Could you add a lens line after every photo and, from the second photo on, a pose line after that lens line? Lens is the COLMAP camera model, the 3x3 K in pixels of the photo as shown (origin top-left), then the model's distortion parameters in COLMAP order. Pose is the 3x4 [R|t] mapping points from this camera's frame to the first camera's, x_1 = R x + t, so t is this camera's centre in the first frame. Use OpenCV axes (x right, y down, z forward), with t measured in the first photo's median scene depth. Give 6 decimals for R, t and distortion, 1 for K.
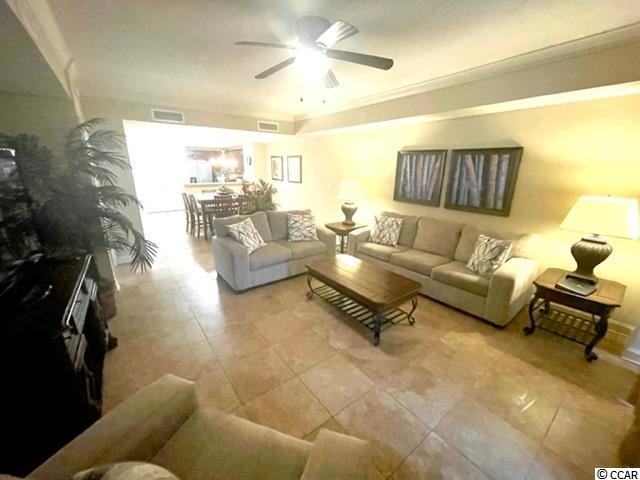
lens RADIAL K [[257.0, 0, 319.2], [0, 257.0, 239.7], [0, 0, 1]] dist [-0.008060, -0.001961]
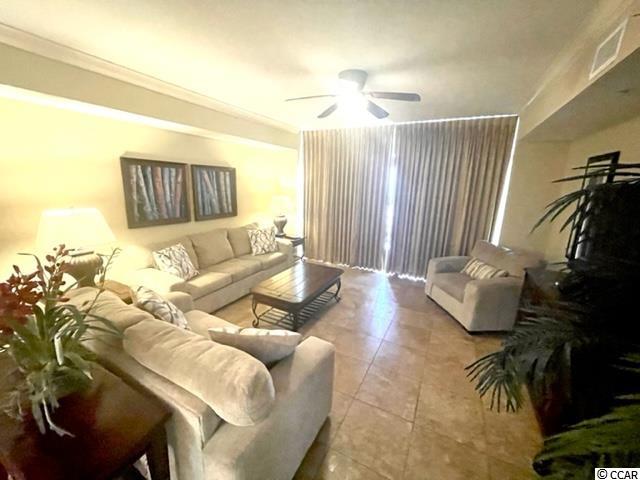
lens RADIAL K [[257.0, 0, 322.9], [0, 257.0, 243.3], [0, 0, 1]] dist [-0.008060, -0.001961]
pose [[-0.423381, -0.239395, 0.873750, -0.615887], [0.204182, 0.914426, 0.349477, -0.289239], [-0.882643, 0.326366, -0.338271, 0.908074]]
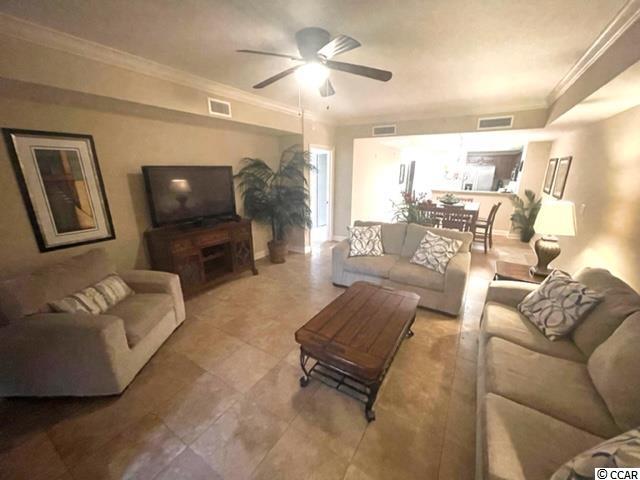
lens RADIAL K [[257.0, 0, 319.8], [0, 257.0, 241.2], [0, 0, 1]] dist [-0.008060, -0.001961]
pose [[0.360447, 0.243724, -0.900376, 0.539301], [-0.256692, 0.953909, 0.155453, -0.116264], [0.896765, 0.175087, 0.406395, 0.378522]]
